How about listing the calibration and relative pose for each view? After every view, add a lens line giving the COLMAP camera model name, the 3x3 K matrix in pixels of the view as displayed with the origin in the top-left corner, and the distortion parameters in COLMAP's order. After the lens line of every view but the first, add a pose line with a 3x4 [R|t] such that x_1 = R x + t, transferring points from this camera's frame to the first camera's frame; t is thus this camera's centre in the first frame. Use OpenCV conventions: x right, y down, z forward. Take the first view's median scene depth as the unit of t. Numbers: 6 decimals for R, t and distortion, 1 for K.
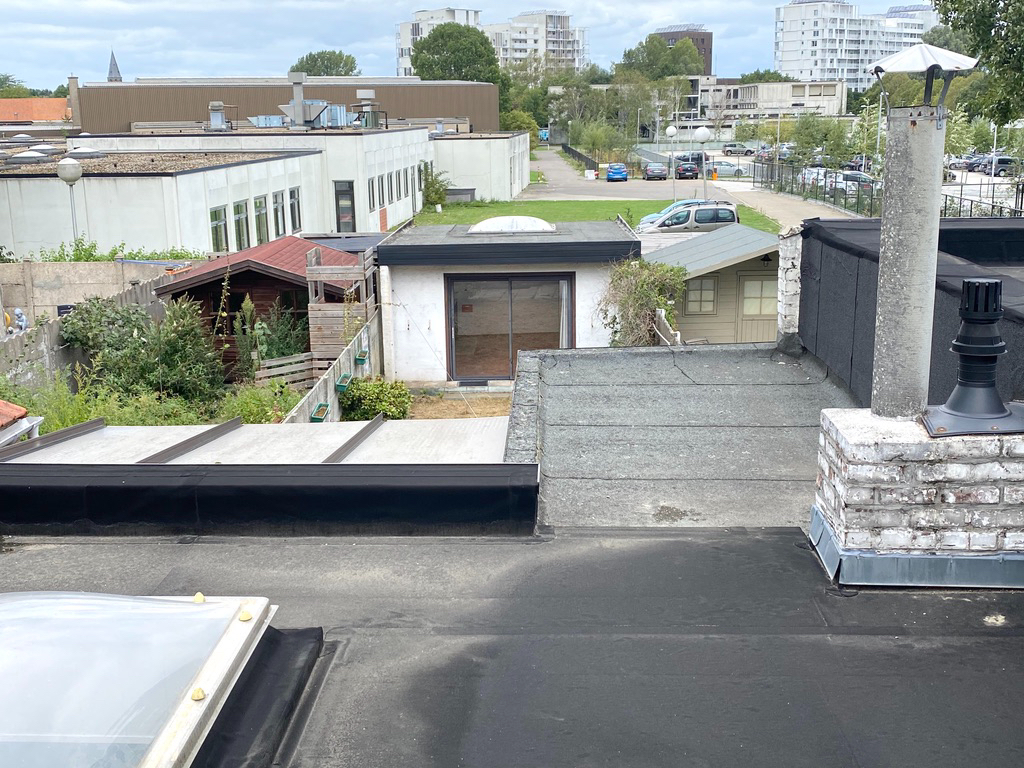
lens RADIAL K [[1132.8, 0, 512.0], [0, 1132.8, 384.0], [0, 0, 1]] dist [-0.004267, -0.001421]
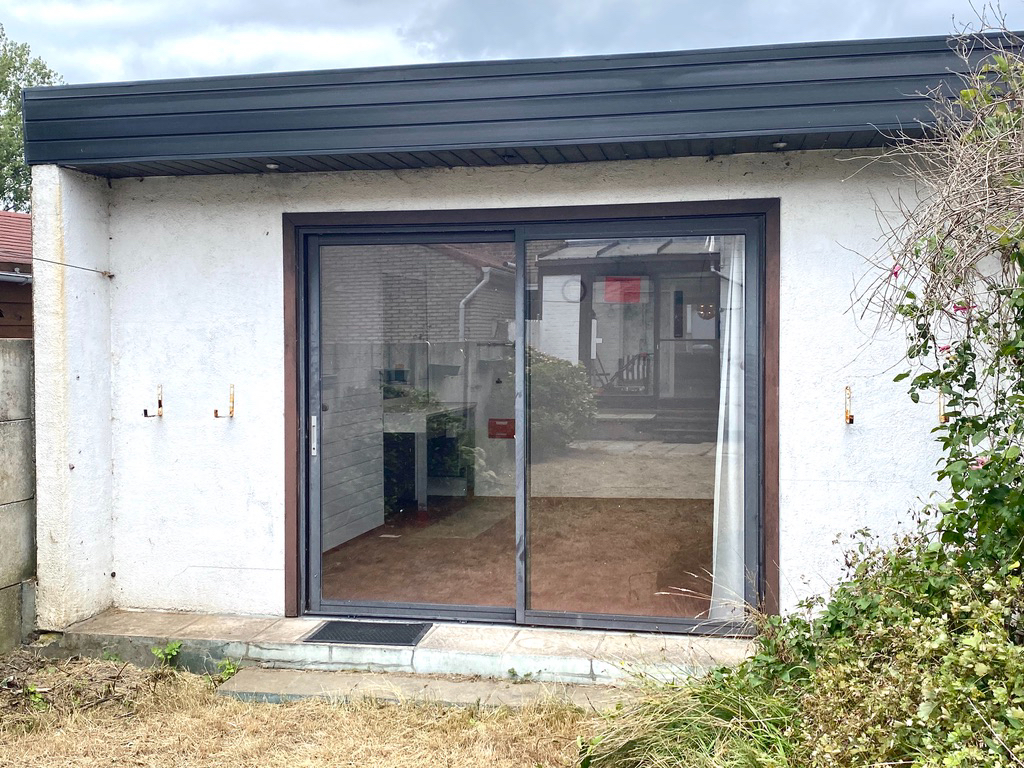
lens RADIAL K [[1149.5, 0, 512.0], [0, 1149.5, 384.0], [0, 0, 1]] dist [0.002583, 0.001184]
pose [[0.982130, 0.016059, -0.187518, 0.046409], [-0.053724, 0.978819, -0.197554, -0.005912], [0.180373, 0.204098, 0.962190, 0.753242]]
